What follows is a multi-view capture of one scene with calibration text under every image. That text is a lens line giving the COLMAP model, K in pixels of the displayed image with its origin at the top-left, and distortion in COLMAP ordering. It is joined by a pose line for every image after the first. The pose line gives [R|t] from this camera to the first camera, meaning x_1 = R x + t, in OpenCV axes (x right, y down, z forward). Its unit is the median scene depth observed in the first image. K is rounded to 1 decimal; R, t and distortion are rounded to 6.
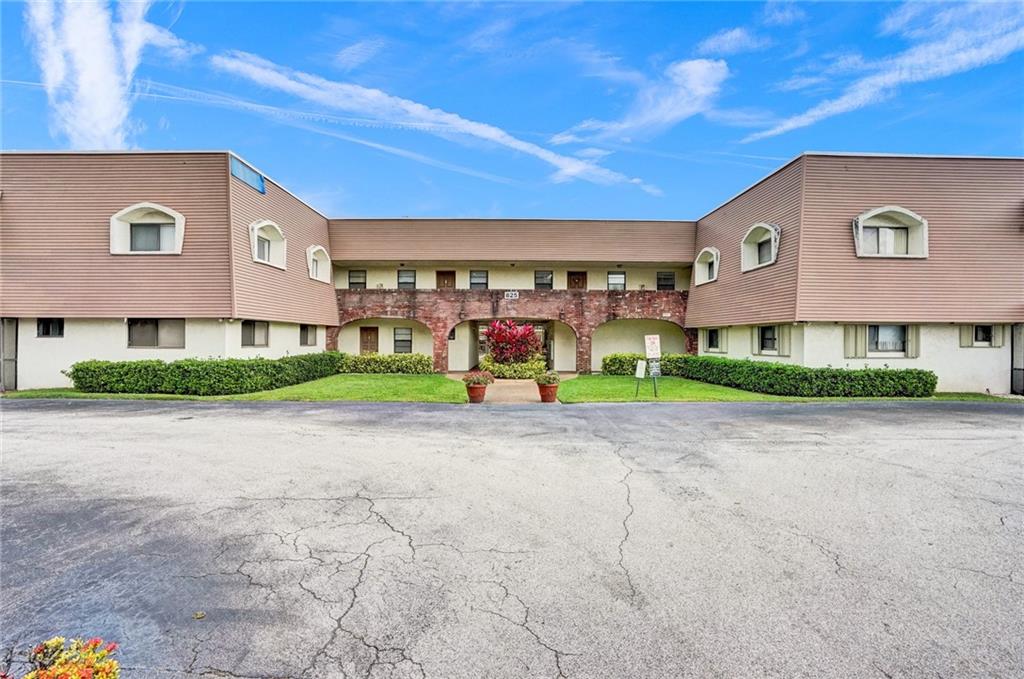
lens RADIAL K [[485.0, 0, 511.8], [0, 485.0, 339.1], [0, 0, 1]] dist [-0.052873, 0.018839]
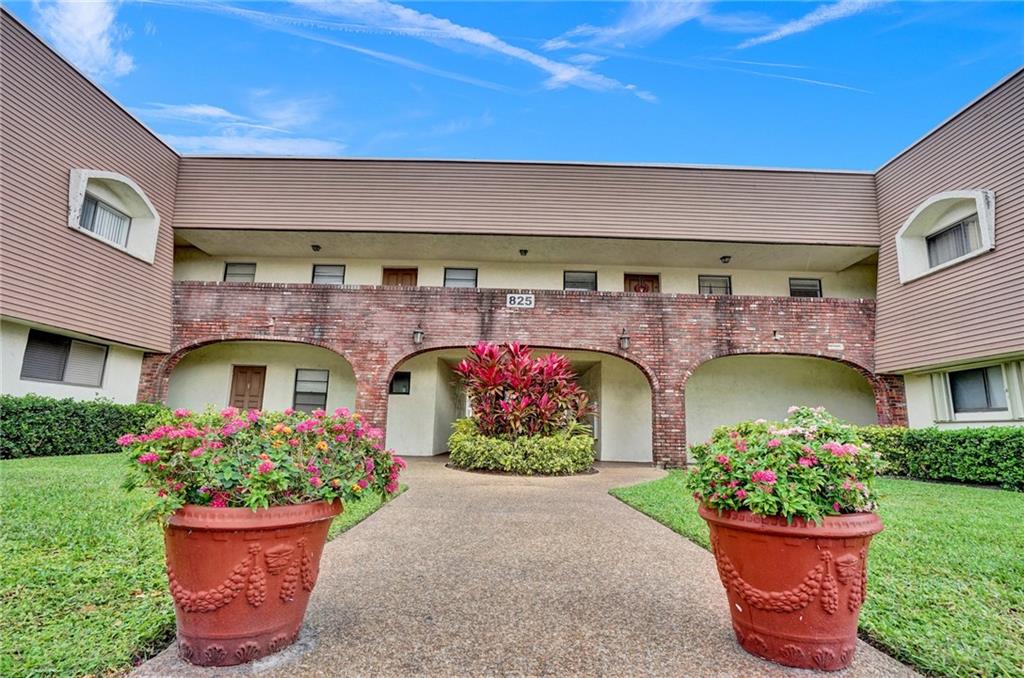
lens RADIAL K [[487.5, 0, 509.1], [0, 487.5, 342.1], [0, 0, 1]] dist [-0.031260, 0.002127]
pose [[0.999490, 0.019513, -0.025294, 0.001278], [-0.023846, 0.982591, -0.184244, 0.043233], [0.021258, 0.184753, 0.982555, 0.516566]]
